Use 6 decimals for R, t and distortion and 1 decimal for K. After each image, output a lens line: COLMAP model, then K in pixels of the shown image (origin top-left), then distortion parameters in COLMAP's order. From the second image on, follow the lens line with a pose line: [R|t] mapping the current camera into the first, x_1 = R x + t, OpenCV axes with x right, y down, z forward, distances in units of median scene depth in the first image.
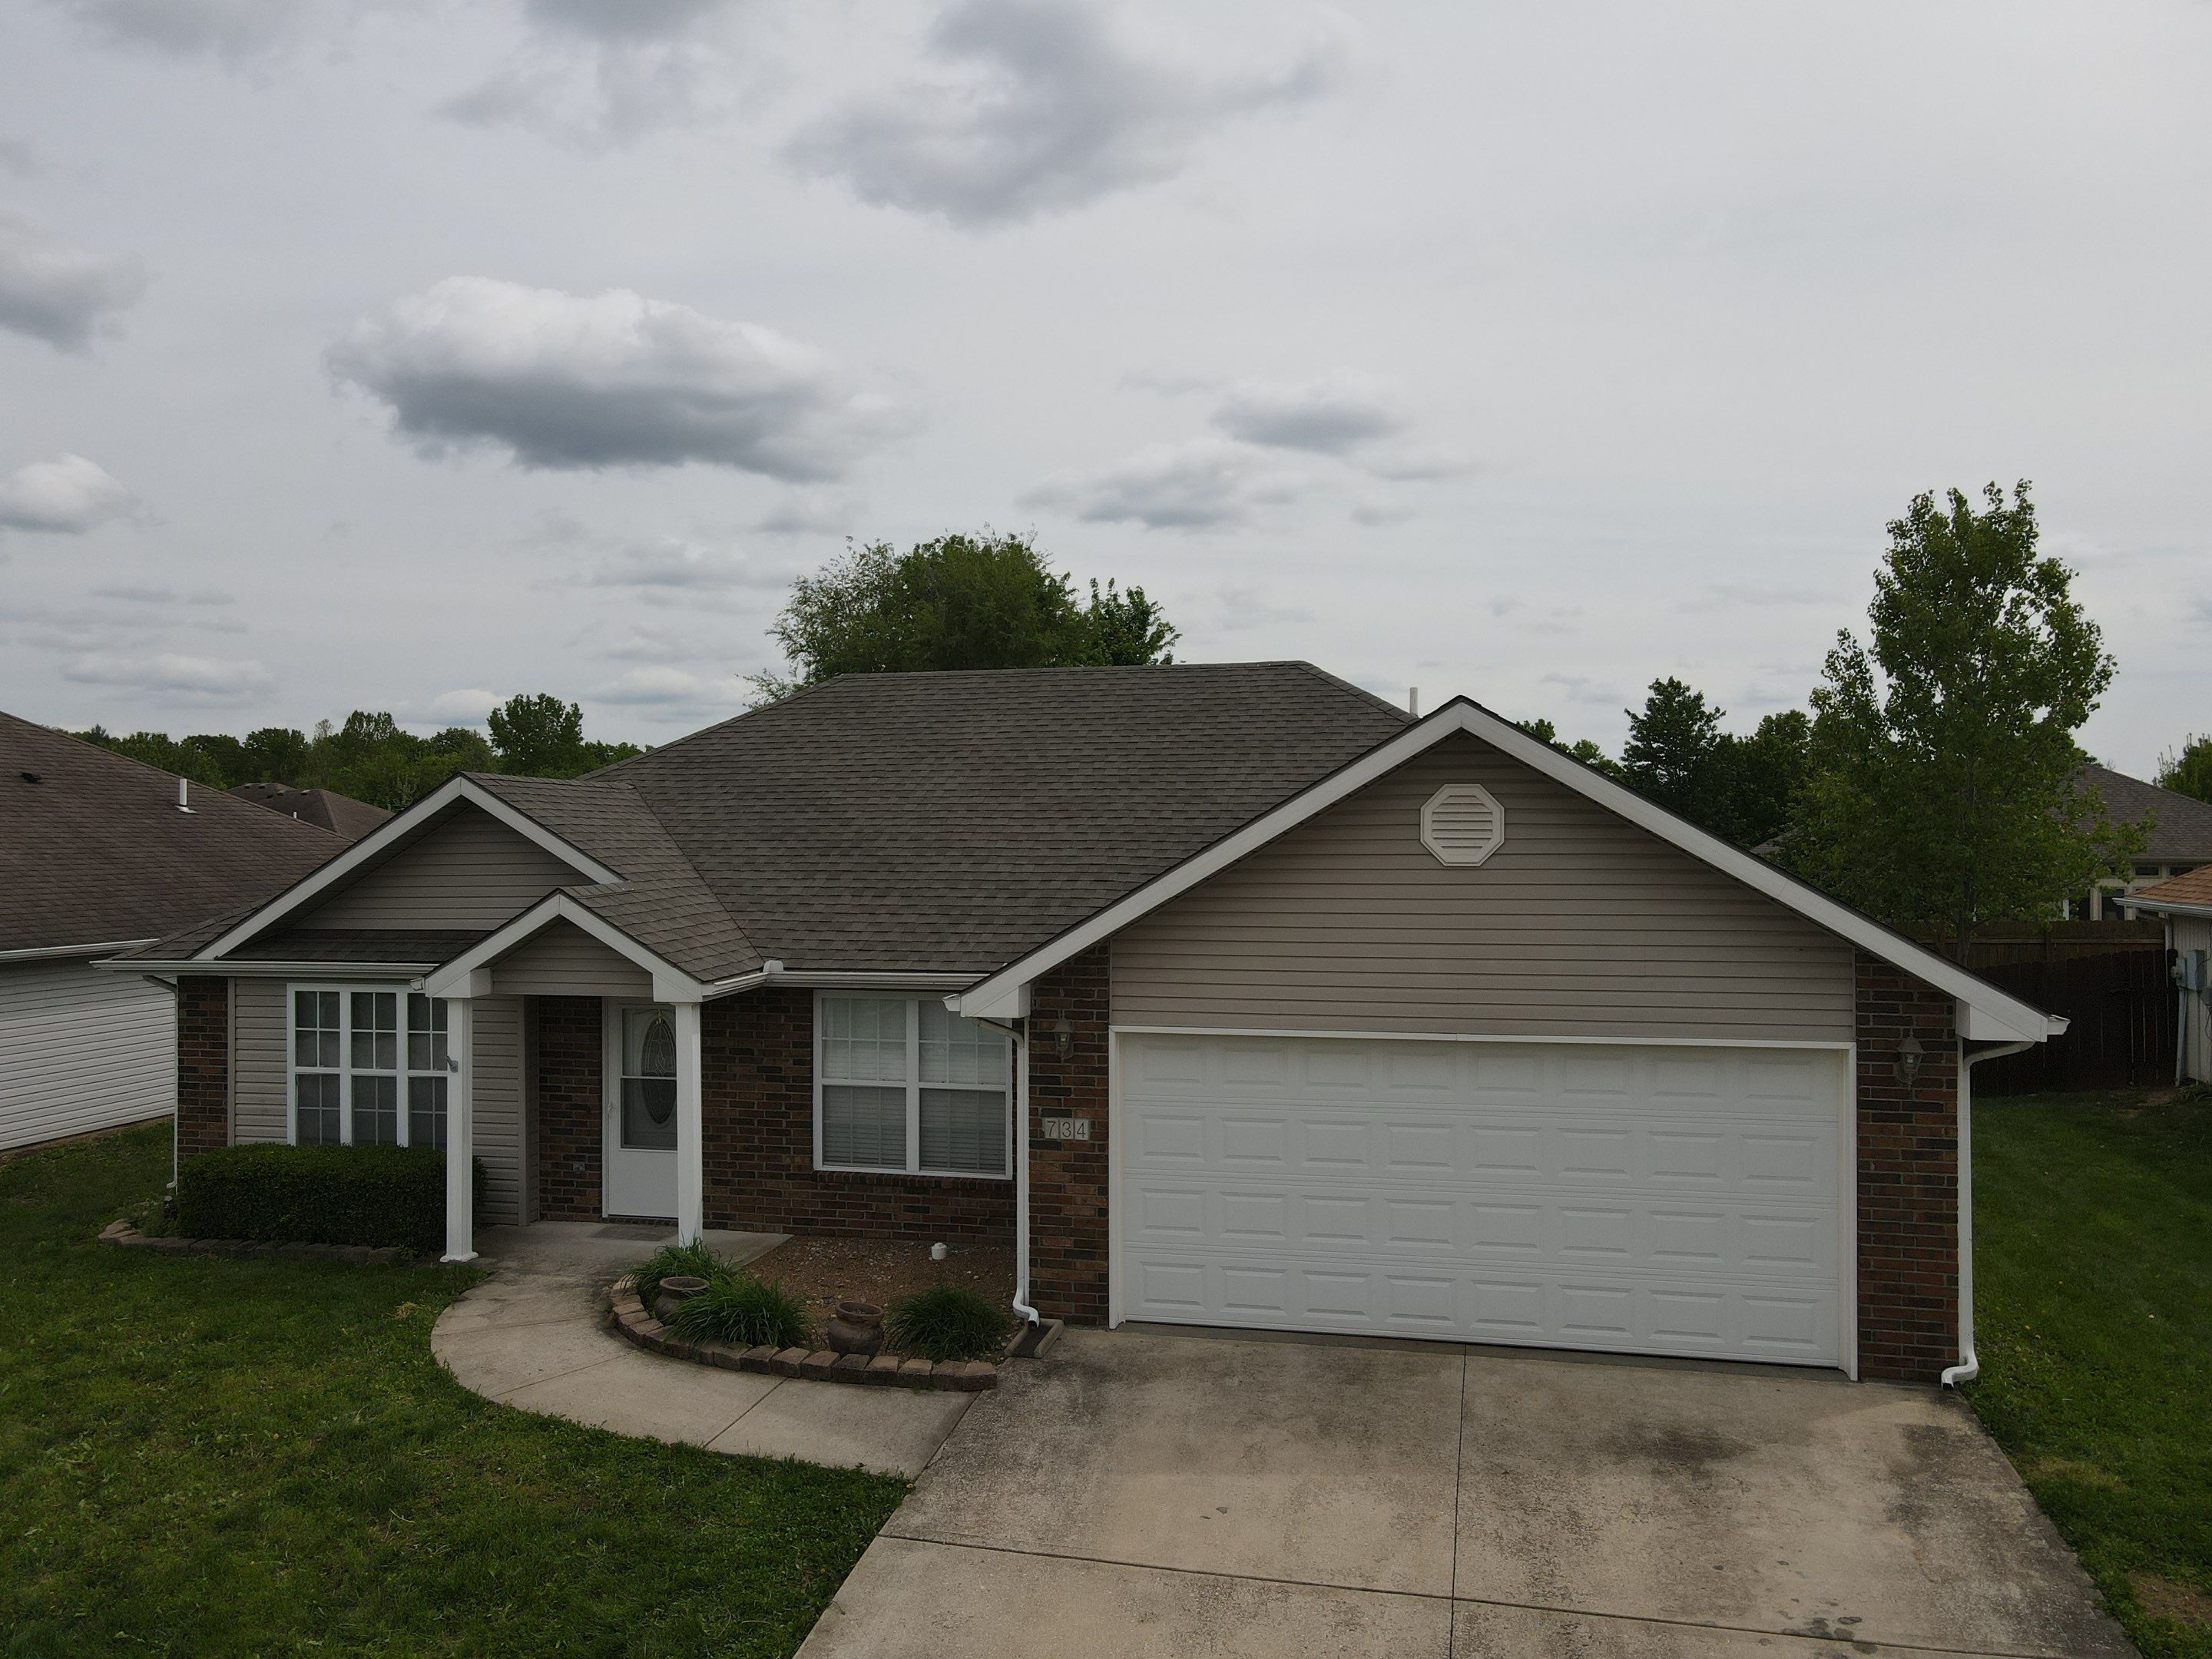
lens RADIAL K [[1638.2, 0, 1099.7], [0, 1638.2, 832.5], [0, 0, 1]] dist [0.002256, 0.007711]
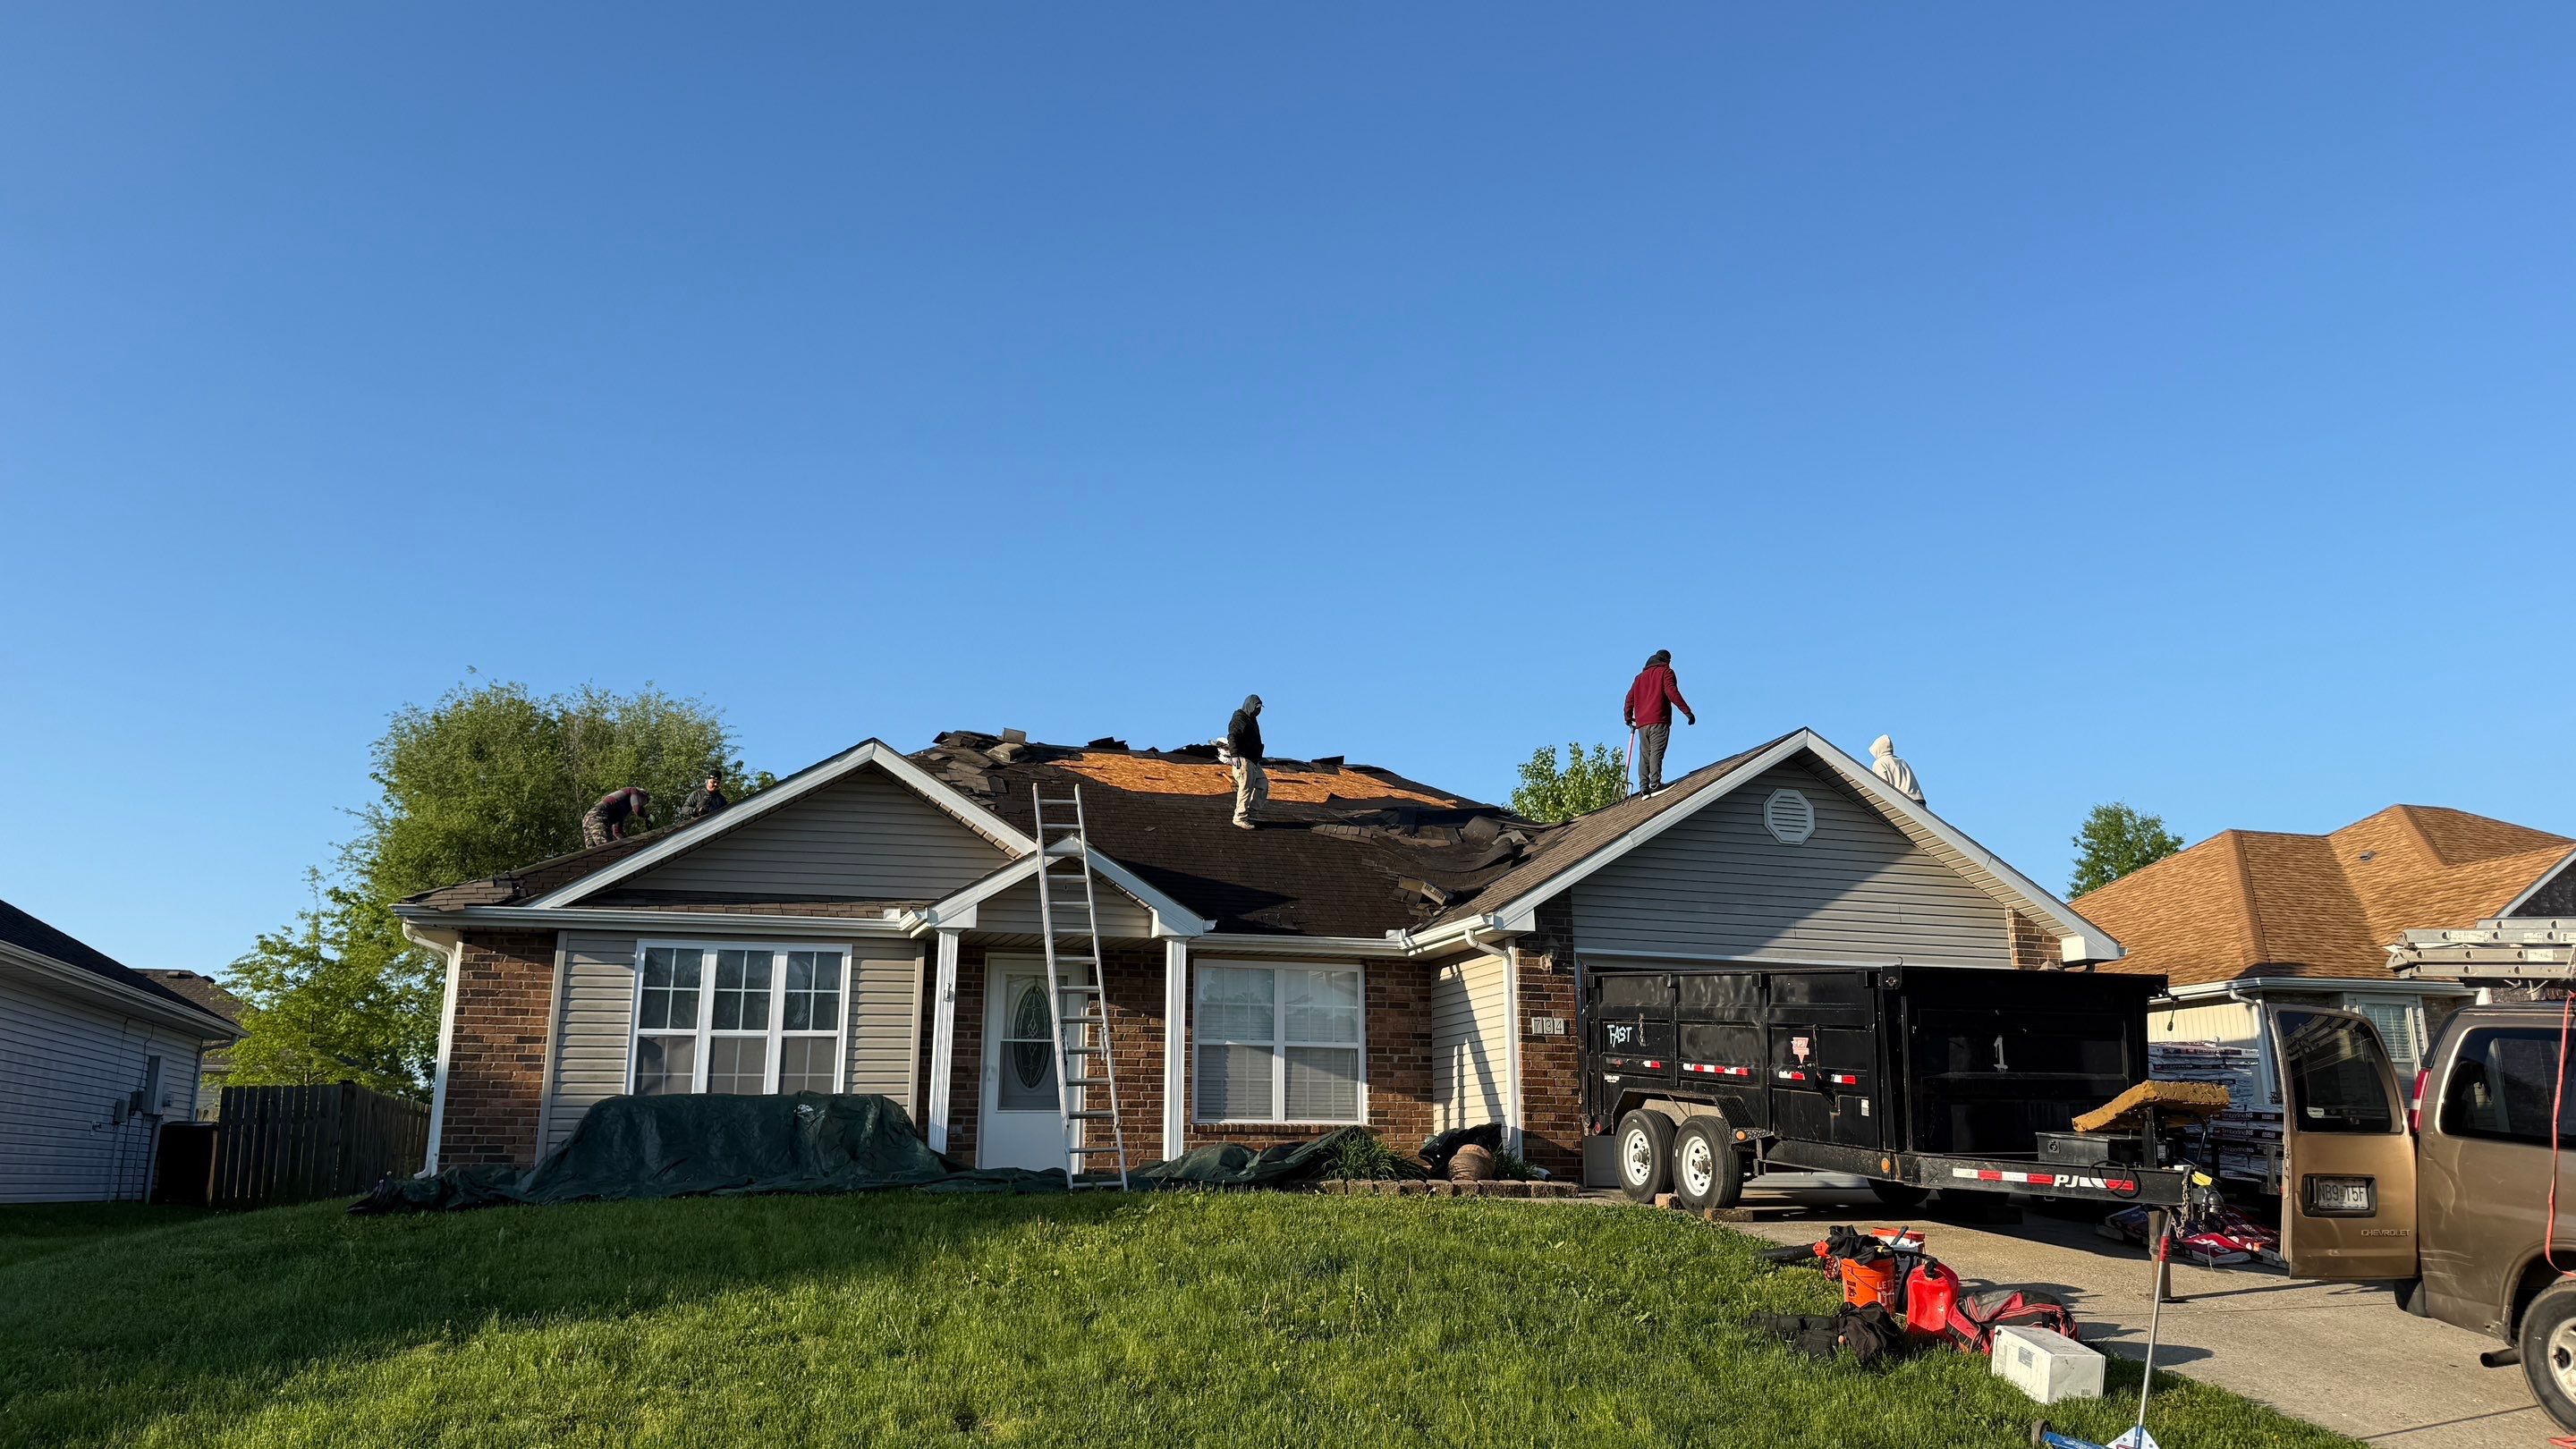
lens RADIAL K [[1770.5, 0, 1288.0], [0, 1770.5, 724.5], [0, 0, 1]] dist [0.120020, -0.000015]
pose [[0.852933, 0.131822, 0.505102, -0.964082], [-0.003619, 0.969061, -0.246796, 0.306261], [-0.522007, 0.208673, 0.827021, -0.109764]]
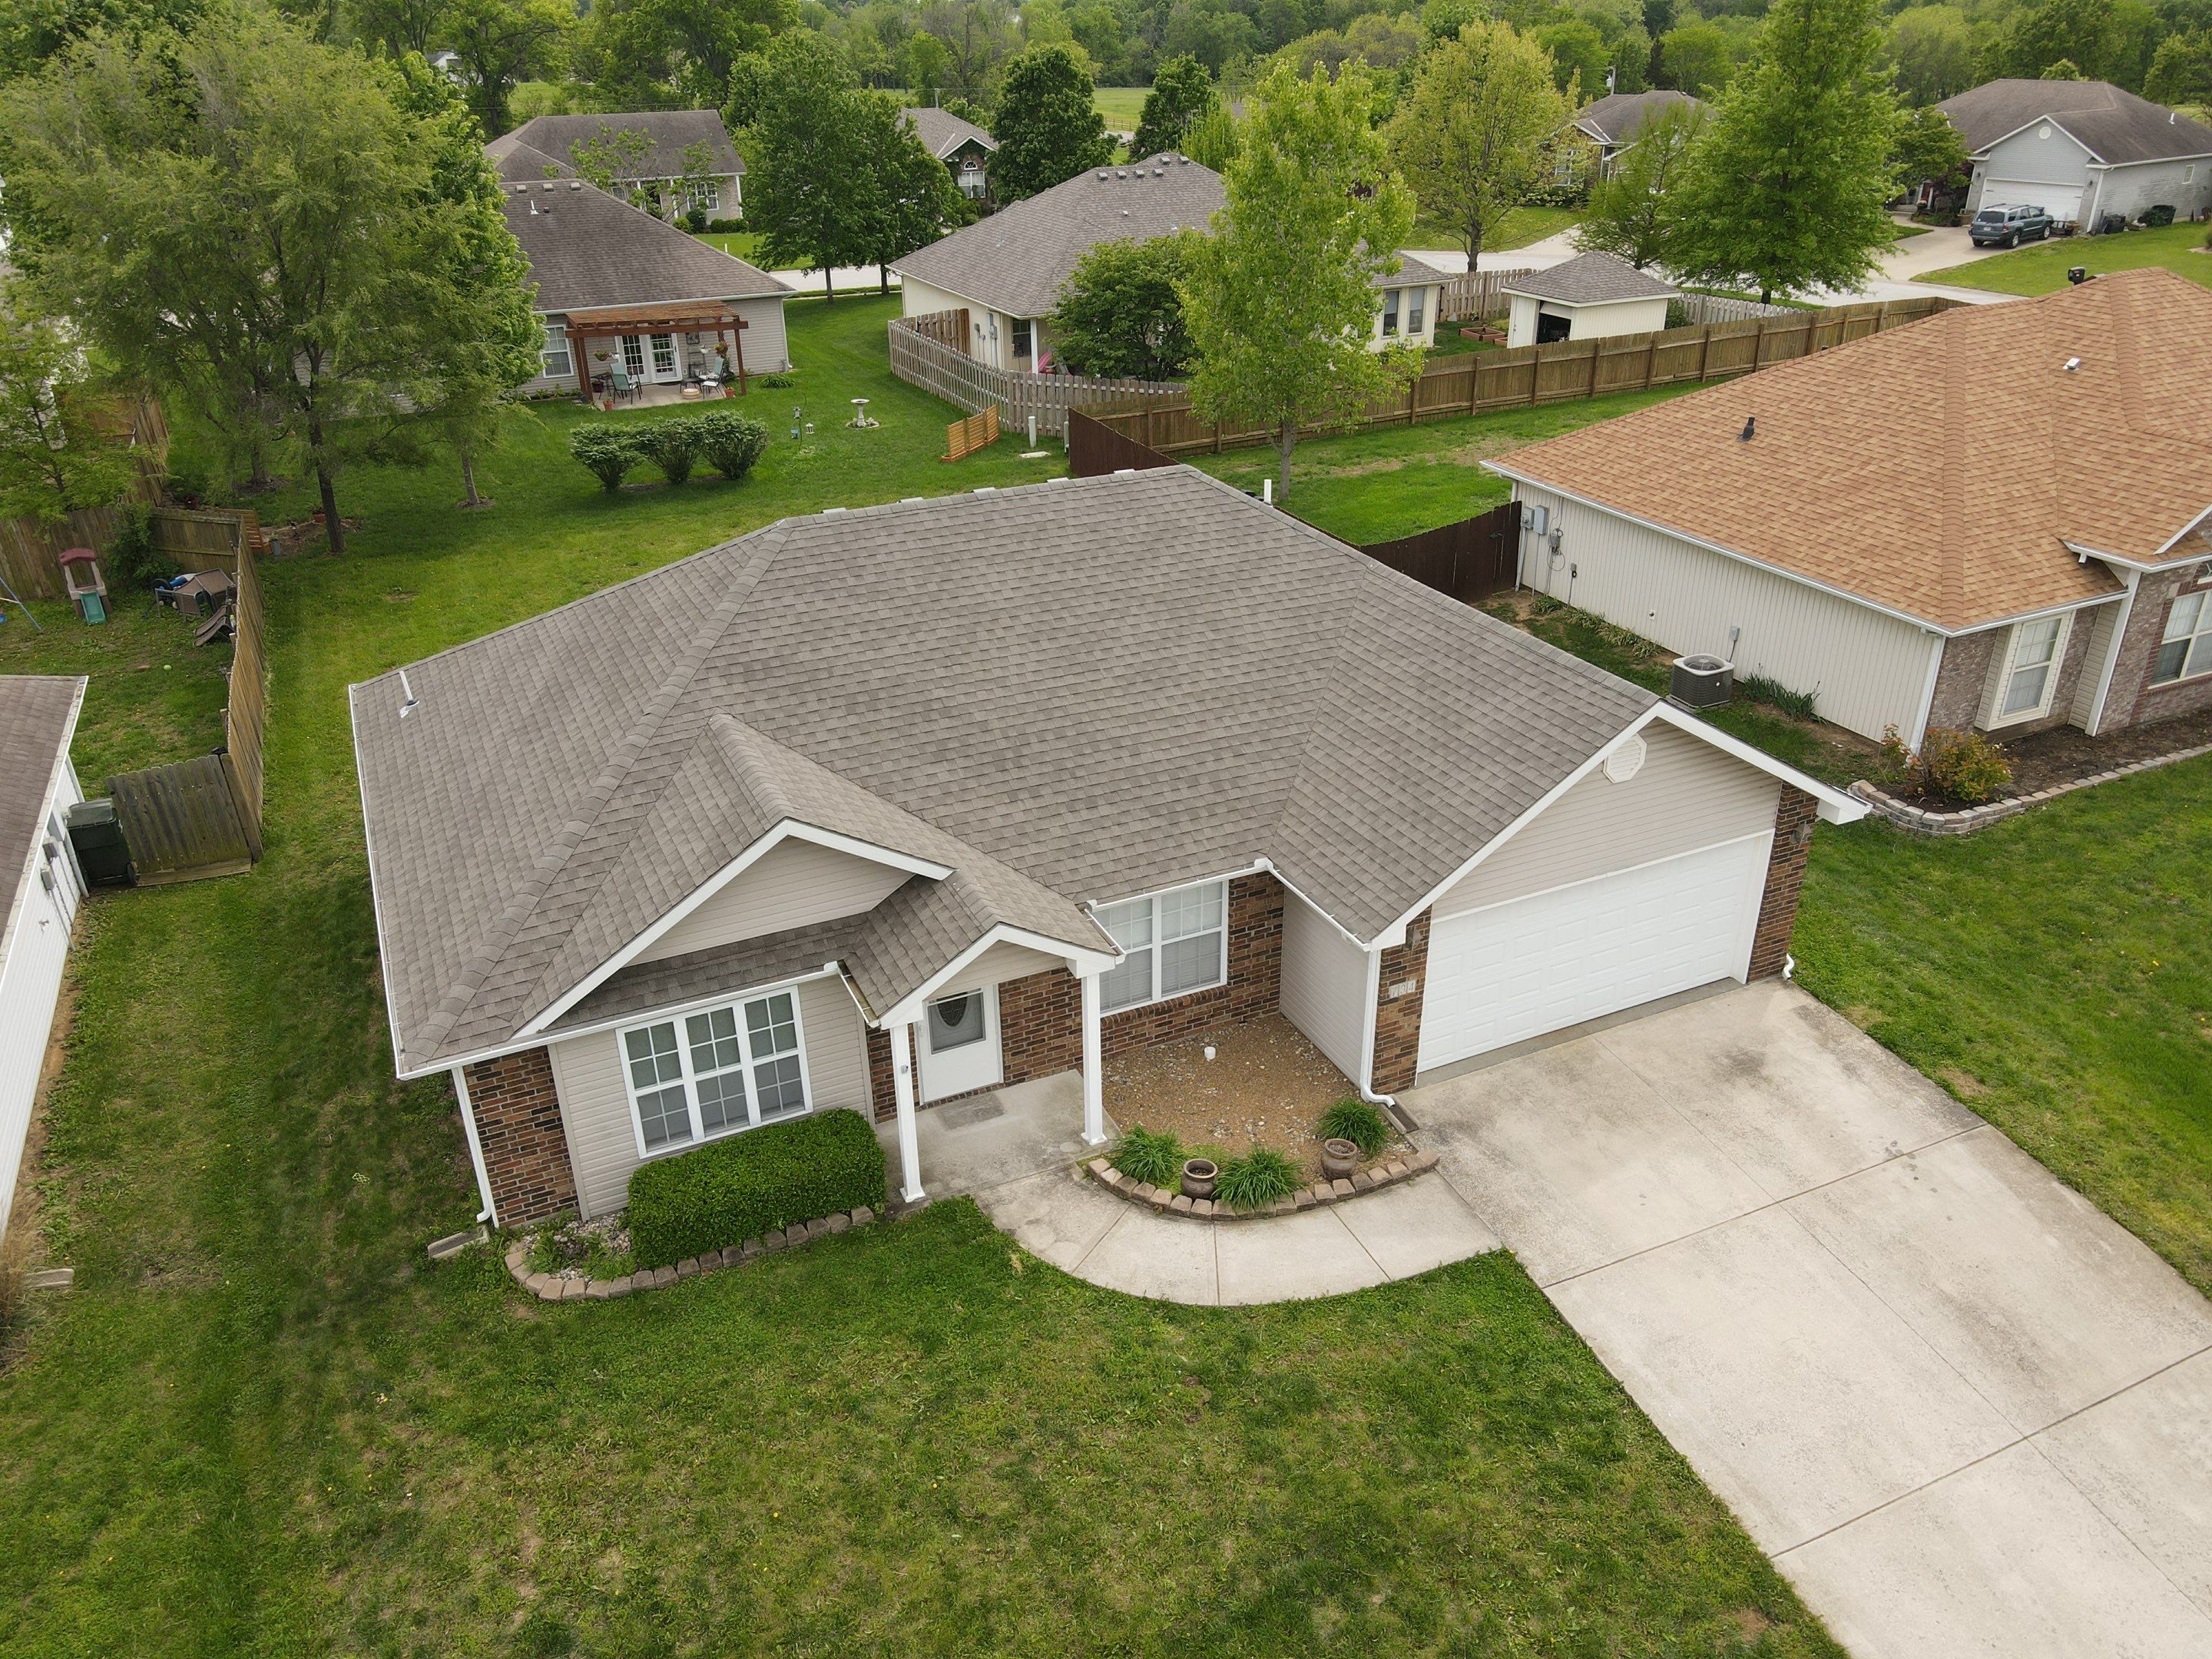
lens RADIAL K [[1638.2, 0, 1099.7], [0, 1638.2, 832.5], [0, 0, 1]] dist [0.002256, 0.007711]
pose [[0.789882, -0.287984, 0.541435, -1.054649], [0.016946, 0.892794, 0.450146, -0.657911], [-0.613025, -0.346387, 0.710082, 0.144131]]
